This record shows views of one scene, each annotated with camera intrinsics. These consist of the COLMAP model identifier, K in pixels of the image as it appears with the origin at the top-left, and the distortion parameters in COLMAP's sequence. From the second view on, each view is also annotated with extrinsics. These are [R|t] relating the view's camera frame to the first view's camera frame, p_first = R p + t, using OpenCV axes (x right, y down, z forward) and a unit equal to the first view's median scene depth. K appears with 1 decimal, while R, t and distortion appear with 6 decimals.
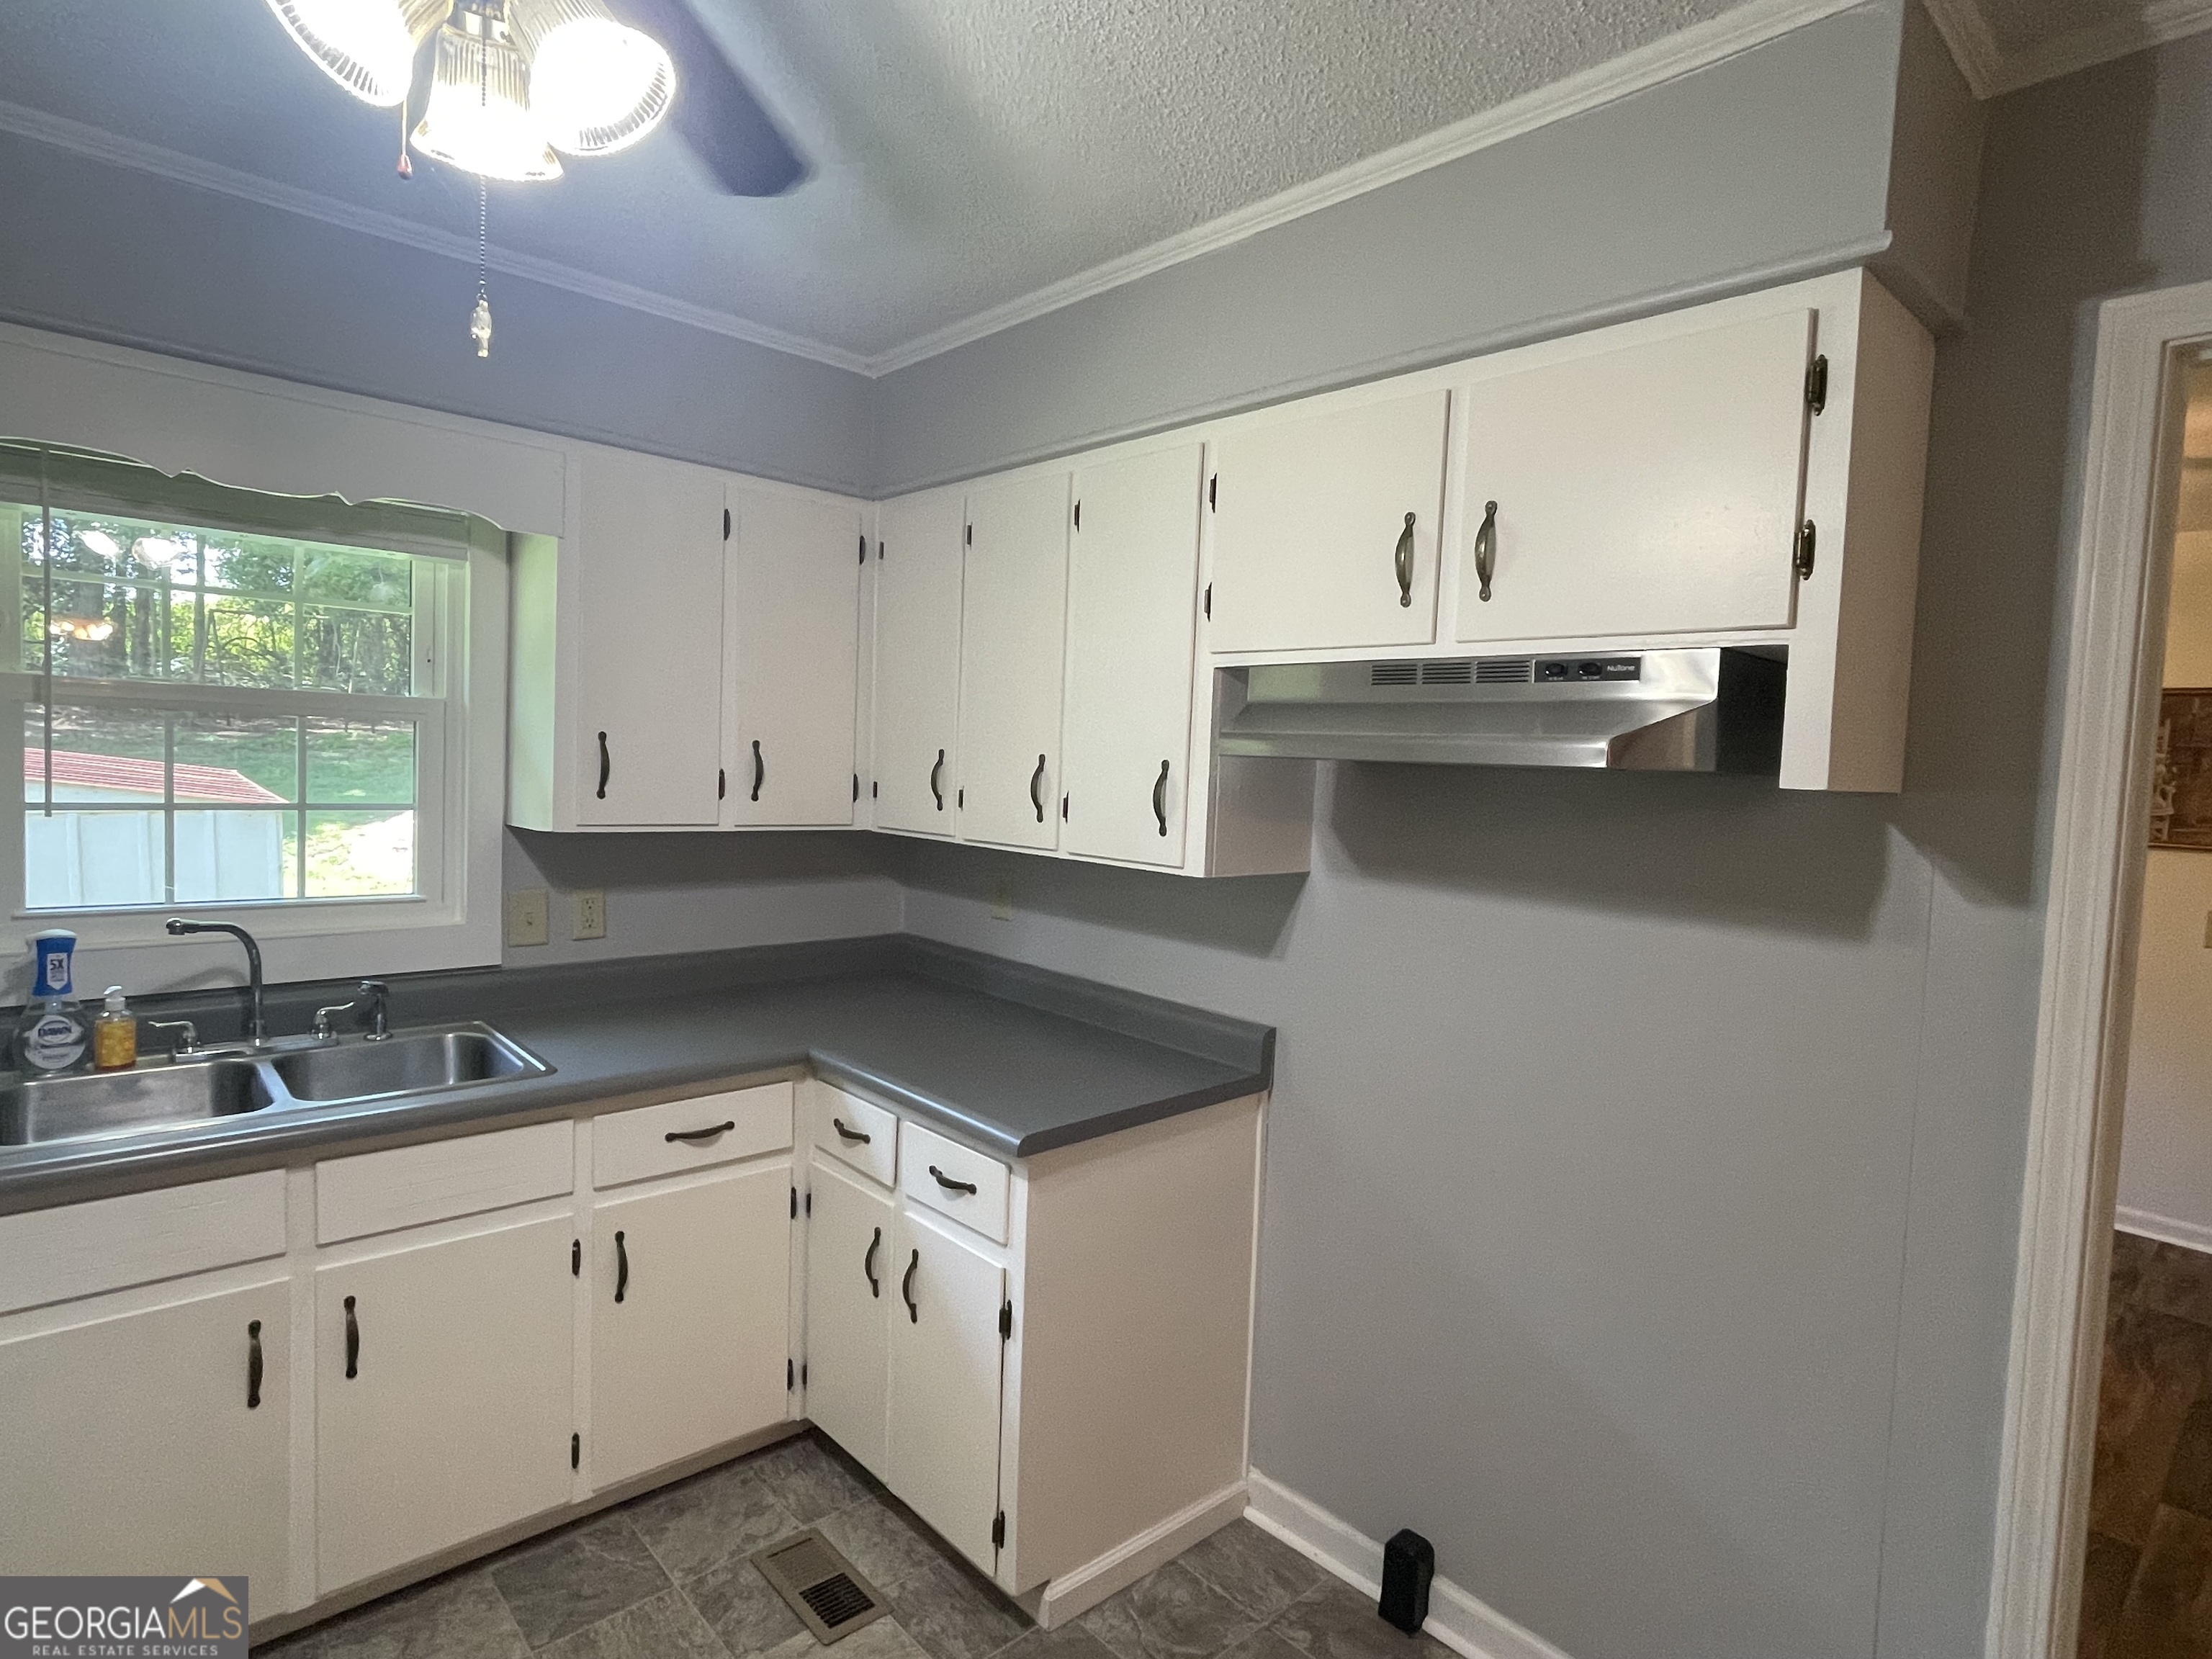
lens RADIAL K [[1173.1, 0, 1109.3], [0, 1173.1, 831.2], [0, 0, 1]] dist [-0.014606, 0.004073]
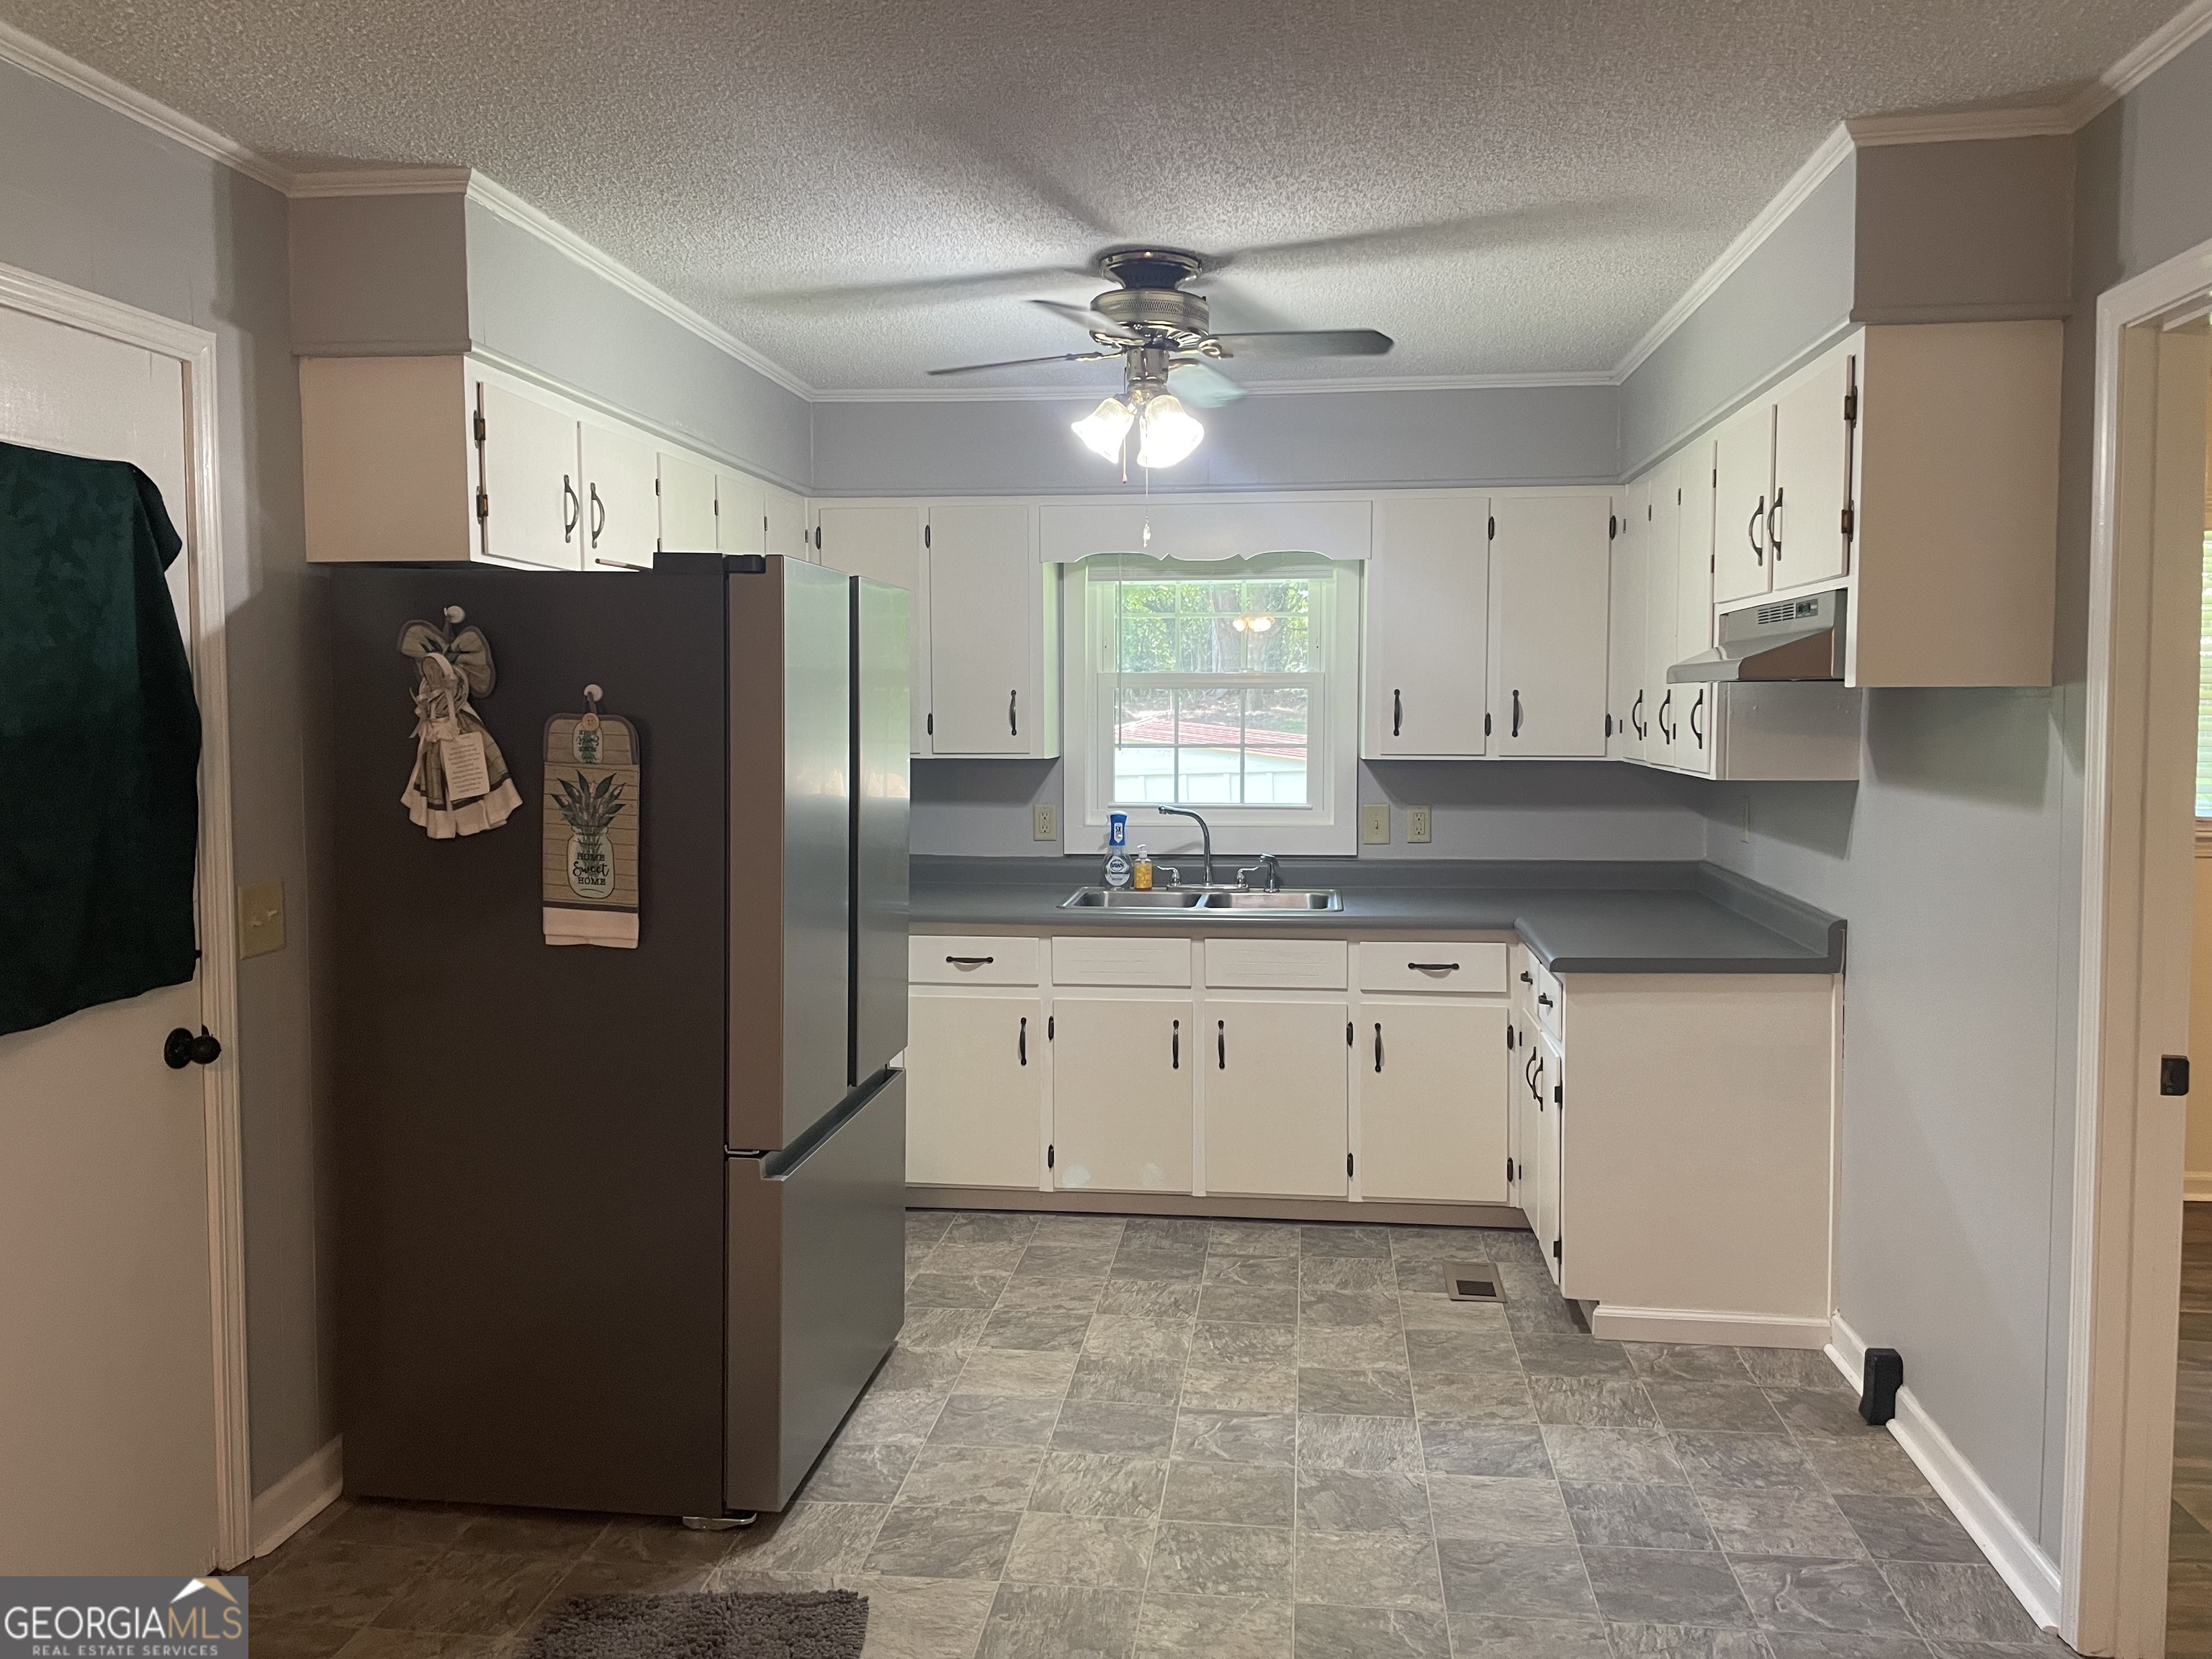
lens RADIAL K [[1658.1, 0, 1107.6], [0, 1658.1, 818.5], [0, 0, 1]] dist [-0.009262, -0.048282]
pose [[0.645685, 0.009719, -0.763542, 0.964467], [-0.016908, 0.999856, -0.001572, 0.089898], [0.763416, 0.013925, 0.645757, -0.627534]]
